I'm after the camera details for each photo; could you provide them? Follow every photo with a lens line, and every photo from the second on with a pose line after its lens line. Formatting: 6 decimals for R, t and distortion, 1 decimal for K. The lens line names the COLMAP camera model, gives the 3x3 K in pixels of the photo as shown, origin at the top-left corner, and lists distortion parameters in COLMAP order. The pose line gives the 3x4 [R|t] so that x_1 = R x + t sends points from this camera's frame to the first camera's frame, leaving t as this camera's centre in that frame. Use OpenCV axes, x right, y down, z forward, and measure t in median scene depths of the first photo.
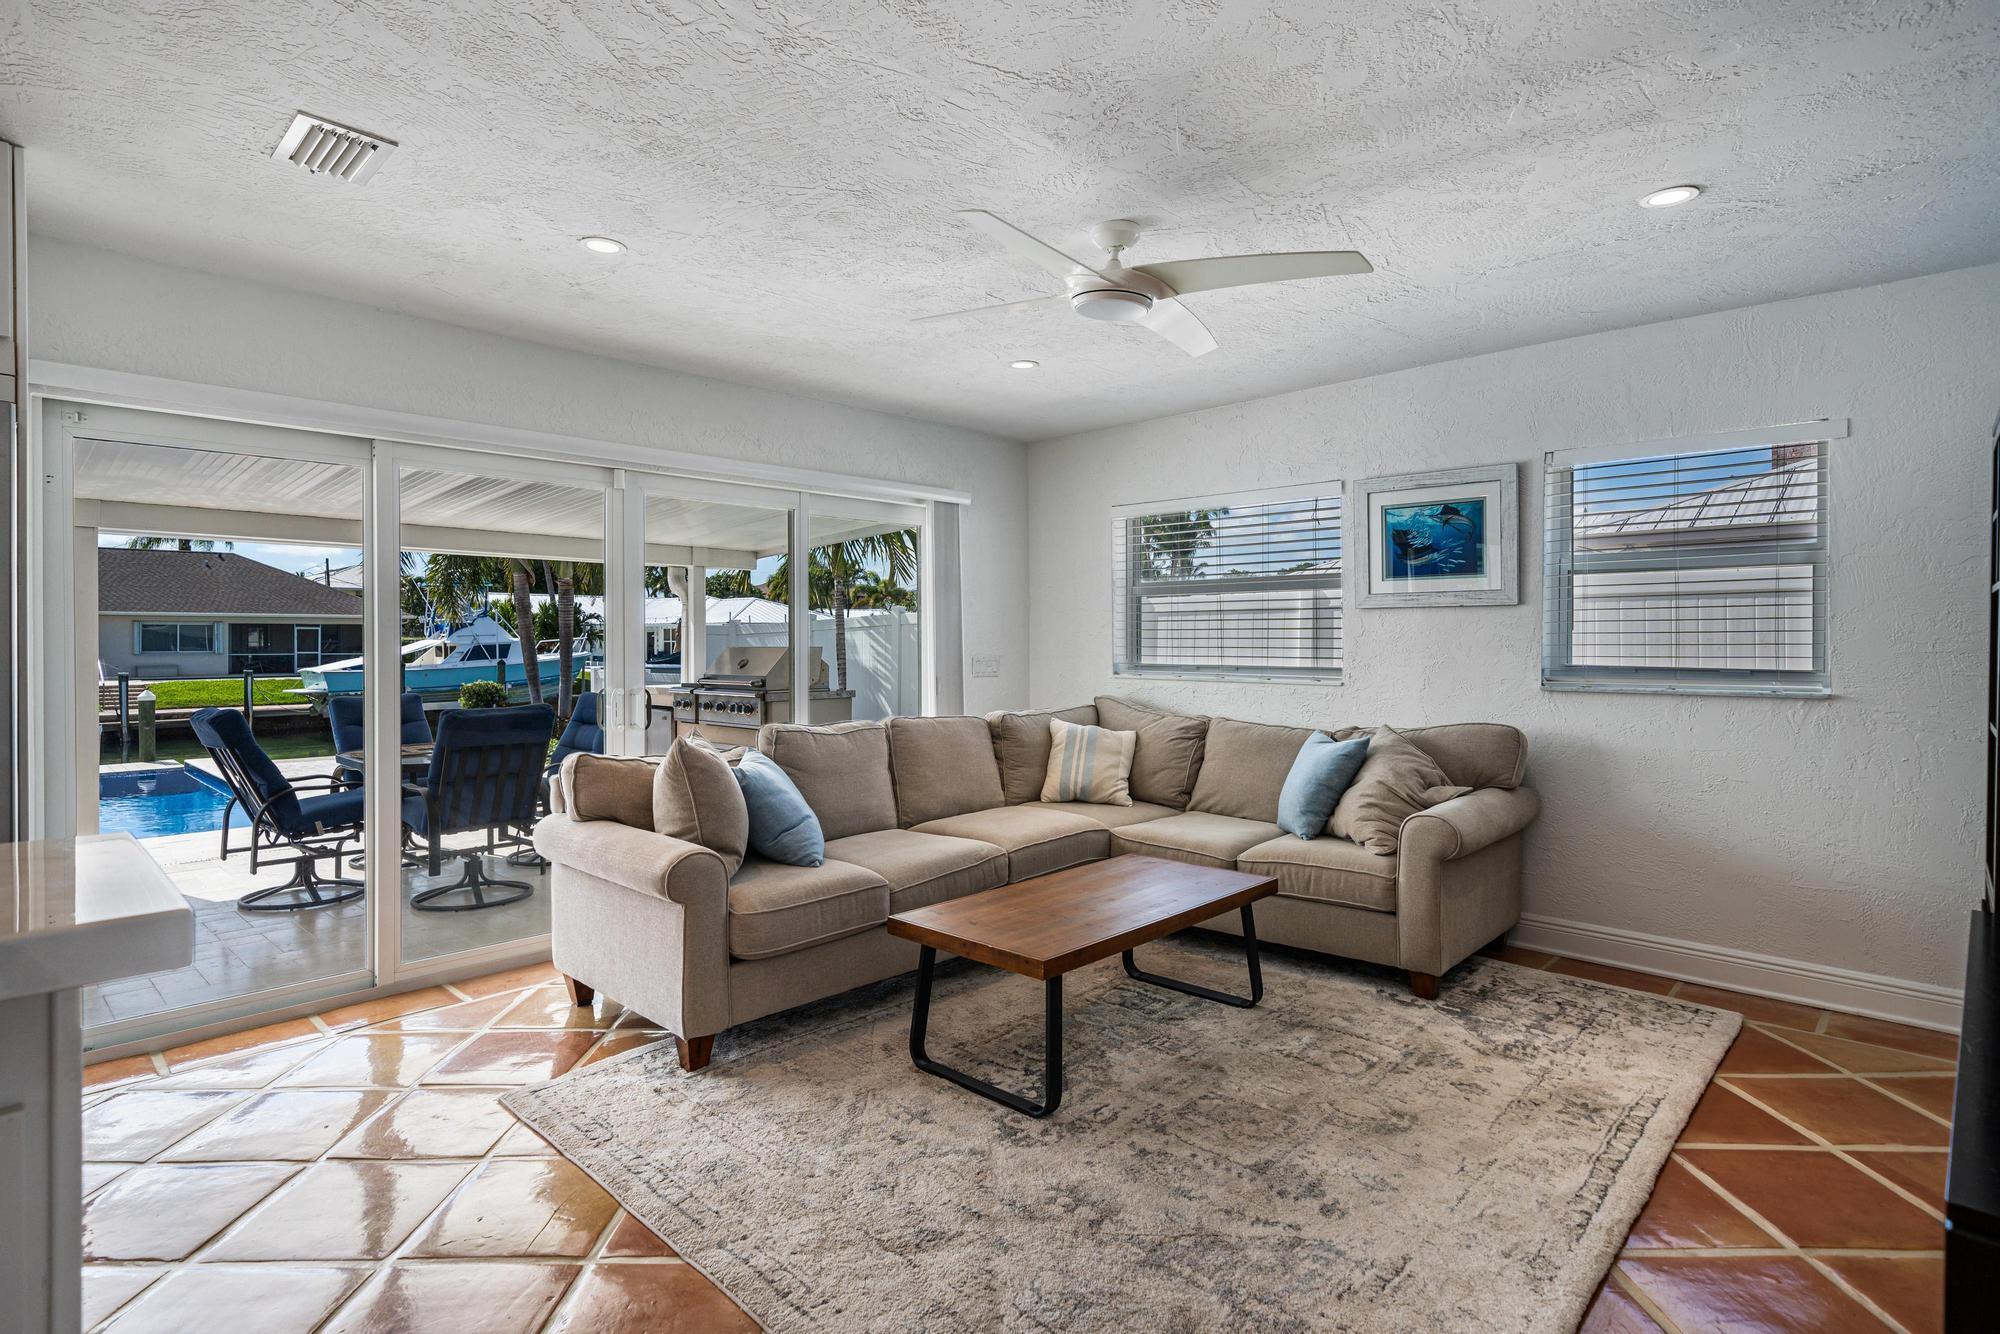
lens RADIAL K [[971.4, 0, 1005.1], [0, 971.4, 650.6], [0, 0, 1]] dist [0.001452, 0.000081]
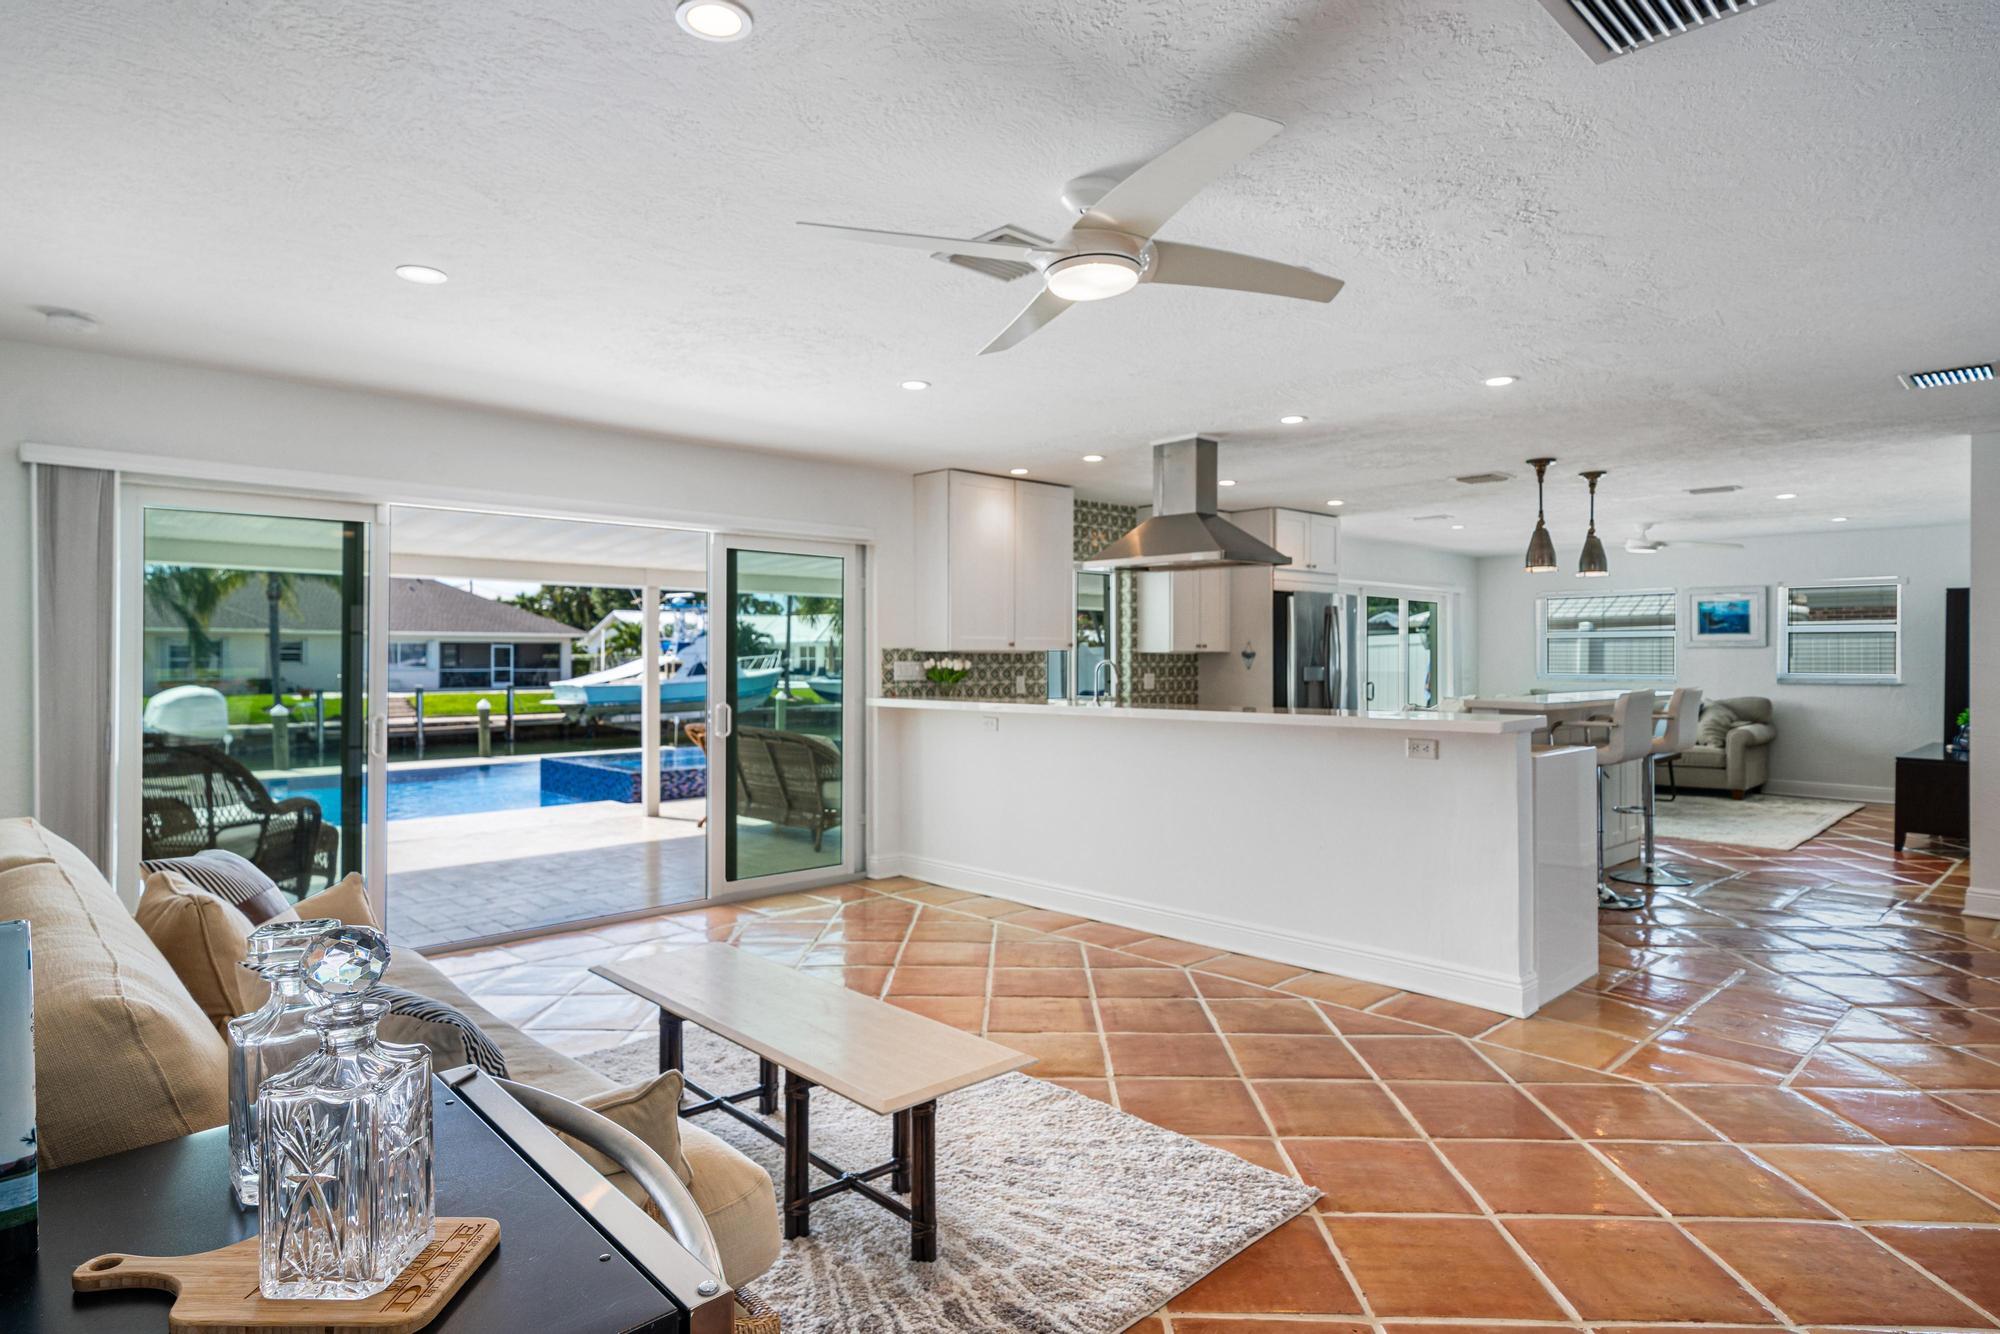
lens RADIAL K [[1060.2, 0, 995.1], [0, 1060.2, 670.6], [0, 0, 1]] dist [-0.001230, 0.000199]
pose [[0.998799, 0.000725, -0.048993, -1.144586], [-0.000576, 0.999995, 0.003055, 0.002494], [0.048995, -0.003023, 0.998794, -1.560657]]
